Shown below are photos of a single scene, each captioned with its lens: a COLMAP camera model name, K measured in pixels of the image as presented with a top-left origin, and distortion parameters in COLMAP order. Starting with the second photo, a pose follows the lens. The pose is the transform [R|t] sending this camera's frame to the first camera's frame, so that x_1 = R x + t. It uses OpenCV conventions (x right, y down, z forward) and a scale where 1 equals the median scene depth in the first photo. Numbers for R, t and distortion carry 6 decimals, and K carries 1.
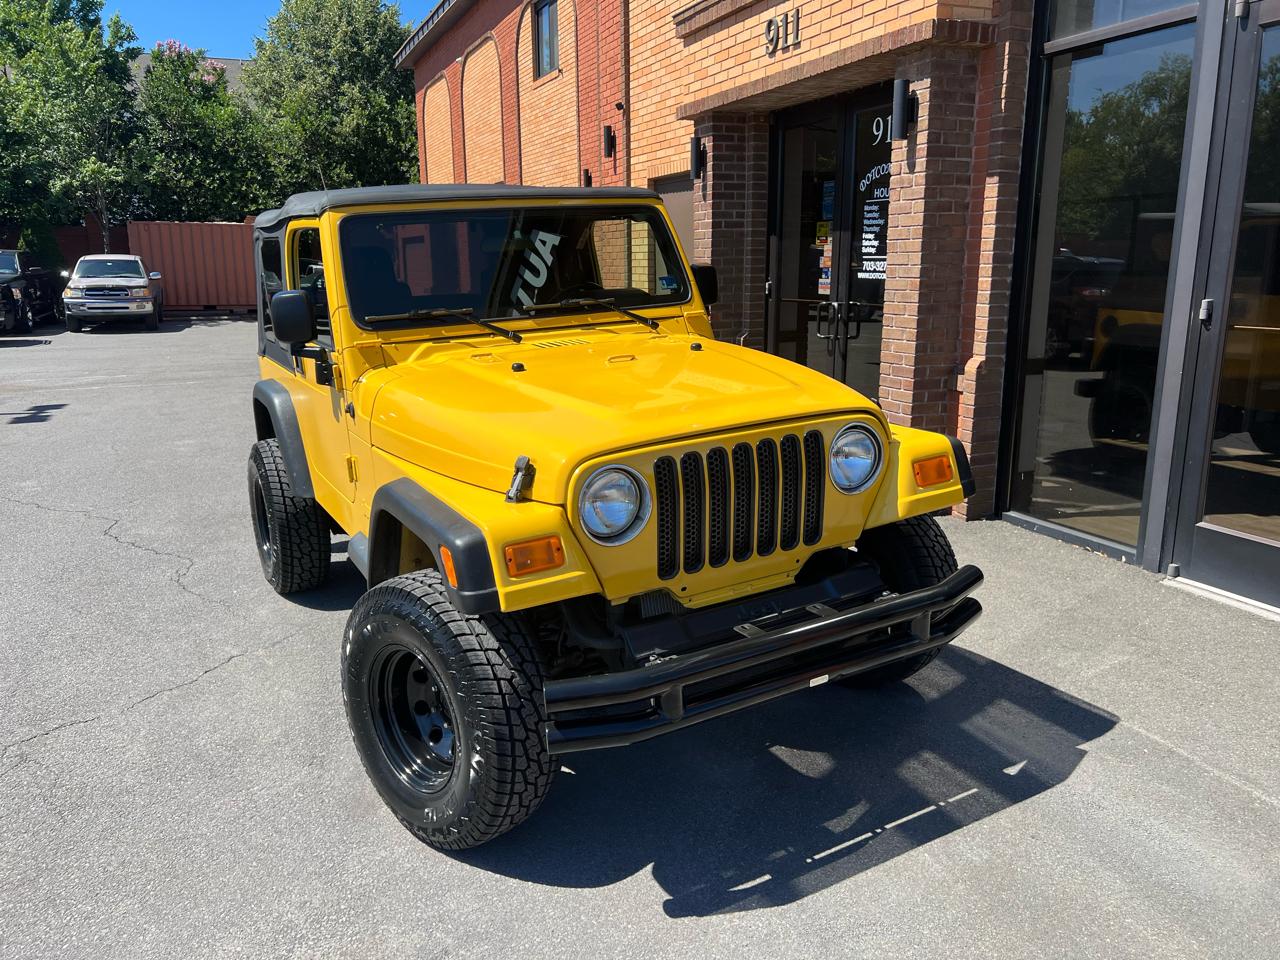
lens RADIAL K [[963.7, 0, 636.3], [0, 963.7, 488.4], [0, 0, 1]] dist [0.044273, -0.051233]
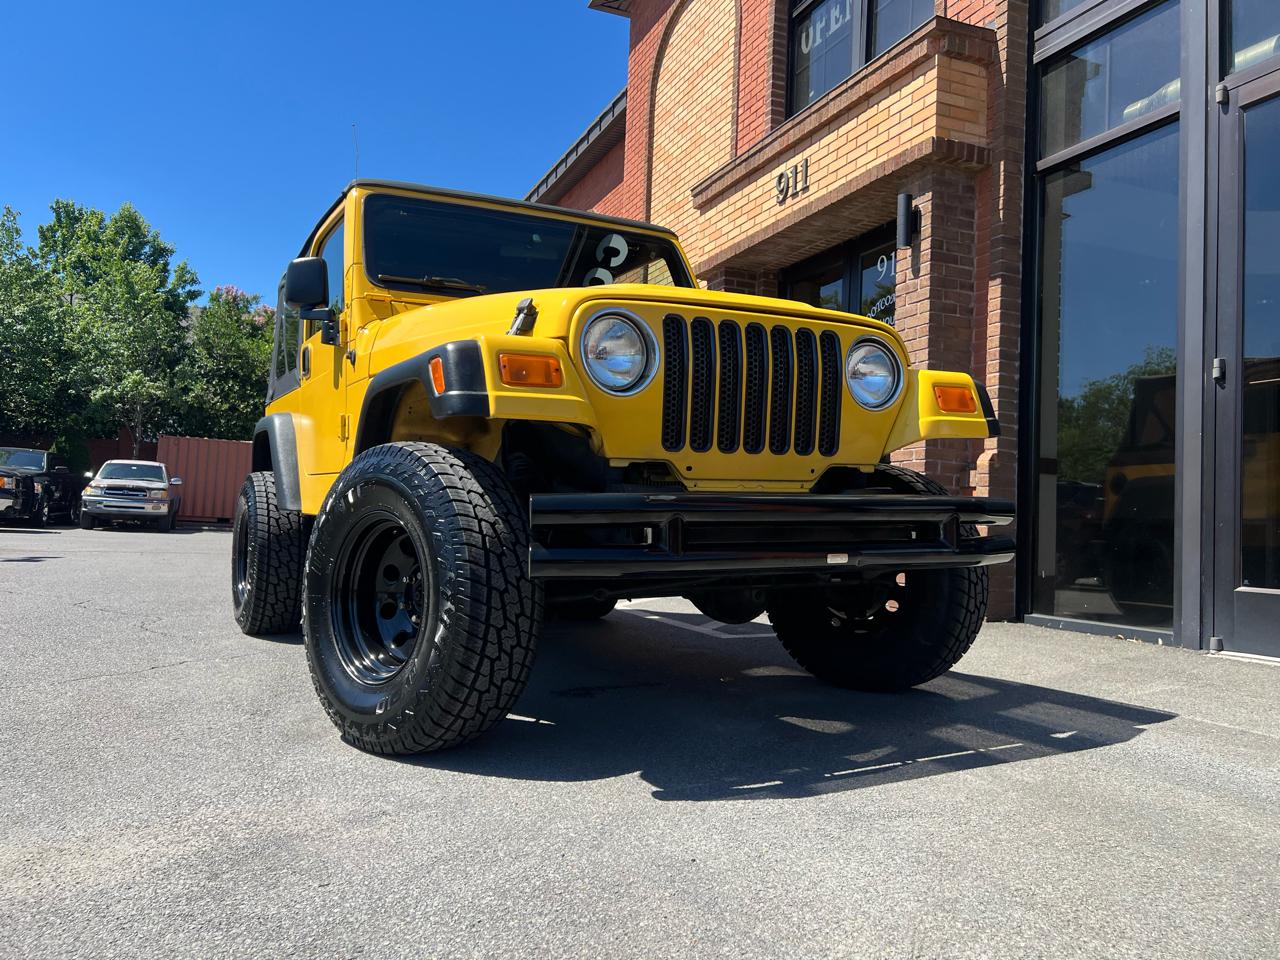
lens RADIAL K [[963.7, 0, 635.5], [0, 963.7, 480.4], [0, 0, 1]] dist [0.044273, -0.051233]
pose [[0.998752, 0.048693, -0.011143, 0.004906], [-0.049874, 0.959608, -0.276886, 0.206366], [-0.002789, 0.277096, 0.960838, 0.067937]]
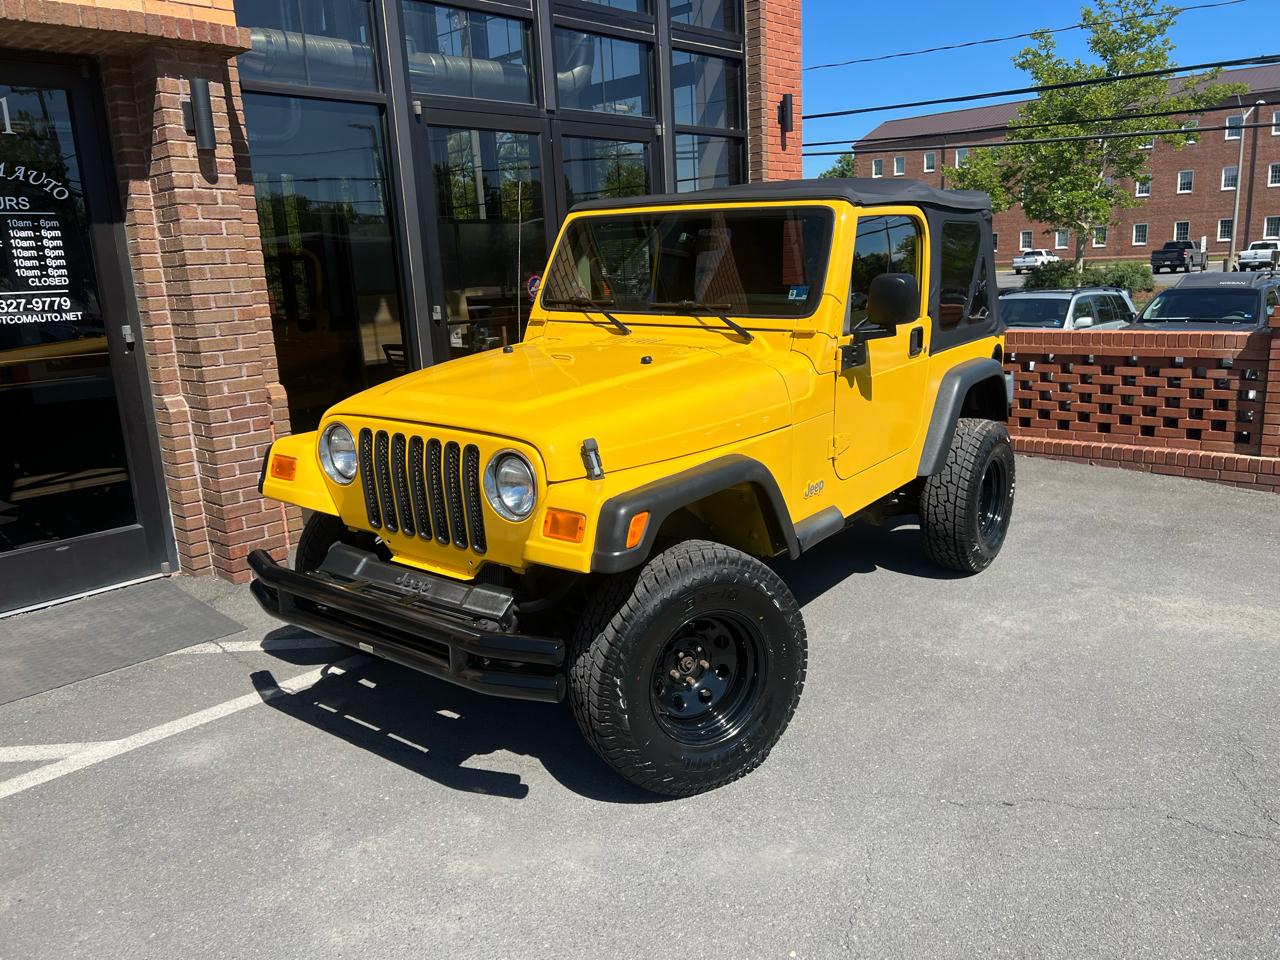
lens RADIAL K [[963.7, 0, 640.1], [0, 963.7, 480.1], [0, 0, 1]] dist [0.044273, -0.051233]
pose [[-0.403965, -0.170547, 0.898736, -0.777191], [0.260284, 0.920428, 0.291657, -0.263809], [-0.876963, 0.351746, -0.327430, 1.152331]]
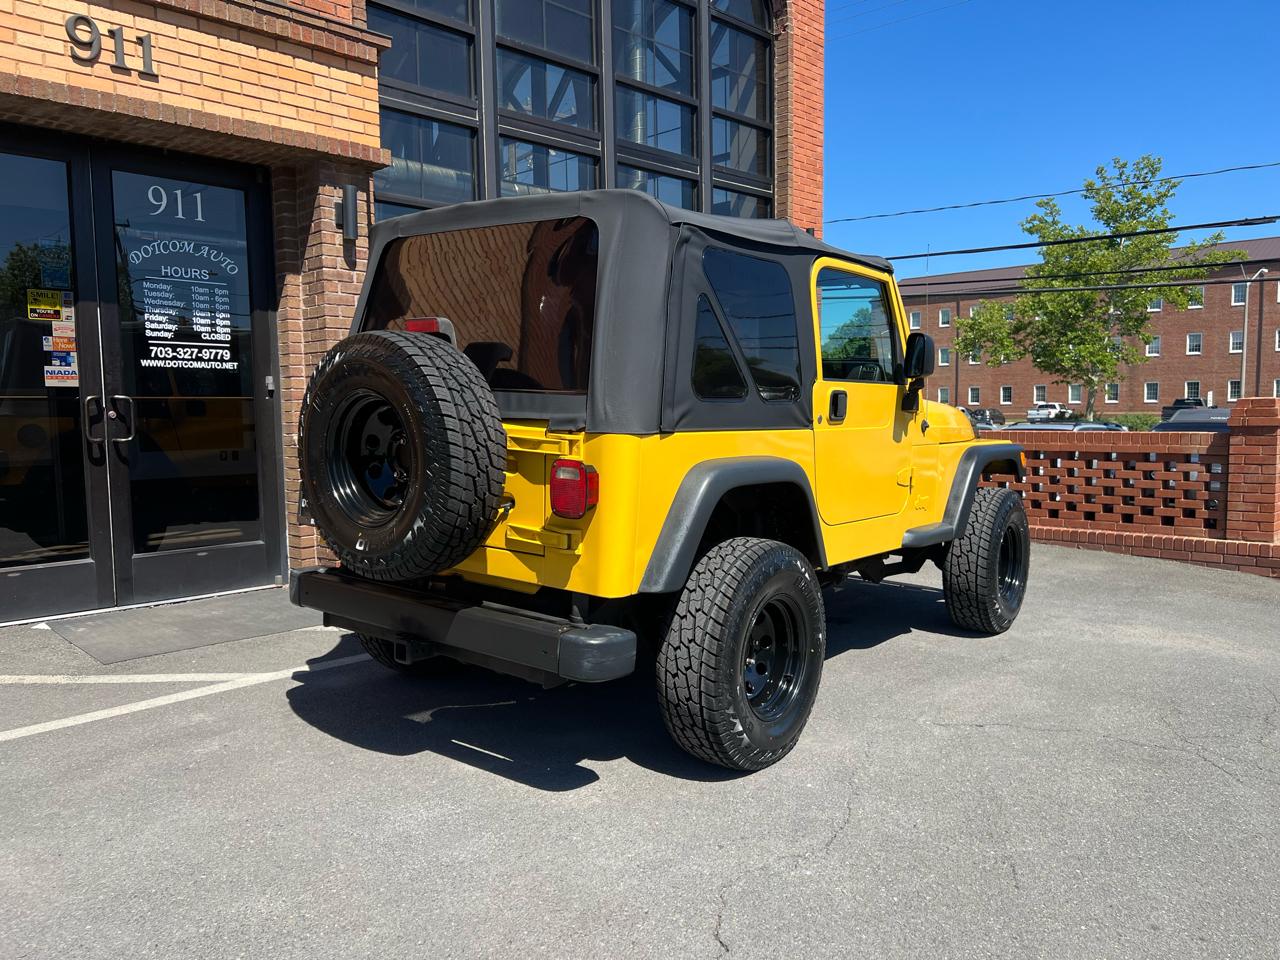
lens RADIAL K [[963.7, 0, 638.0], [0, 963.7, 487.9], [0, 0, 1]] dist [0.044273, -0.051233]
pose [[-0.382897, -0.060635, 0.921799, -0.956507], [0.229594, 0.960288, 0.158536, -0.207793], [-0.894805, 0.272342, -0.353770, 1.288497]]
